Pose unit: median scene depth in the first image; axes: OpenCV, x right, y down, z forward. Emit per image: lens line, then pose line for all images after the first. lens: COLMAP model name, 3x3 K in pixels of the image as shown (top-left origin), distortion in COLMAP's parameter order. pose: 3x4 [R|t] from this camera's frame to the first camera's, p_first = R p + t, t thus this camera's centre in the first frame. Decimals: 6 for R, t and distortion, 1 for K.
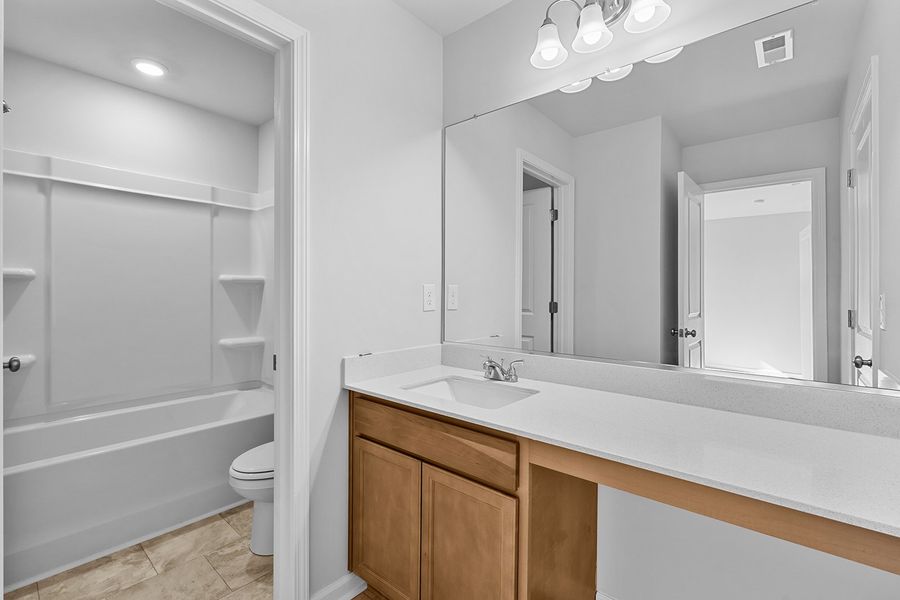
lens RADIAL K [[407.3, 0, 450.0], [0, 407.3, 300.0], [0, 0, 1]] dist [0.000751, 0.000090]
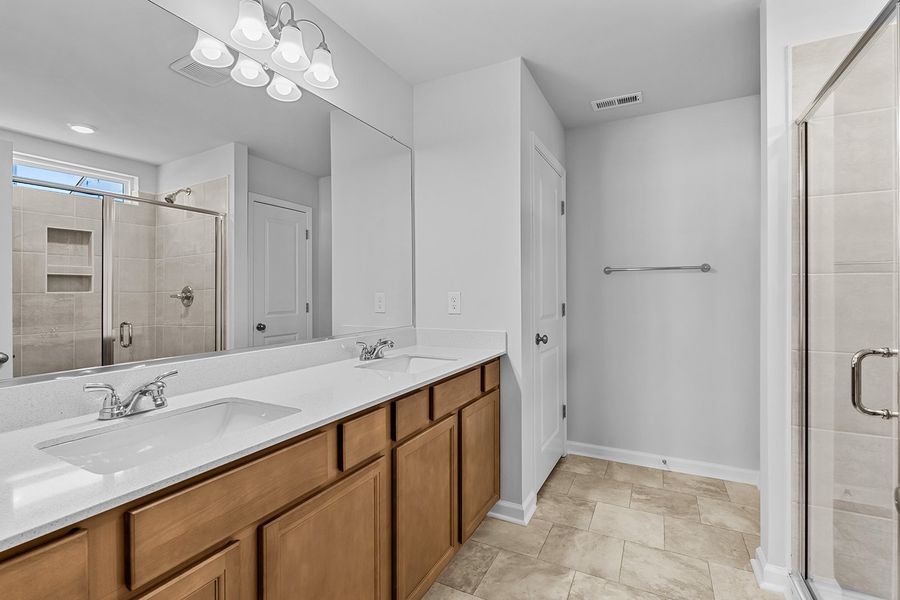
lens RADIAL K [[407.3, 0, 450.0], [0, 407.3, 300.0], [0, 0, 1]] dist [0.000751, 0.000090]
pose [[-0.223949, -0.001821, 0.974599, -1.475589], [0.002571, 0.999994, 0.002459, -0.019932], [-0.974597, 0.003057, -0.223943, 1.373779]]
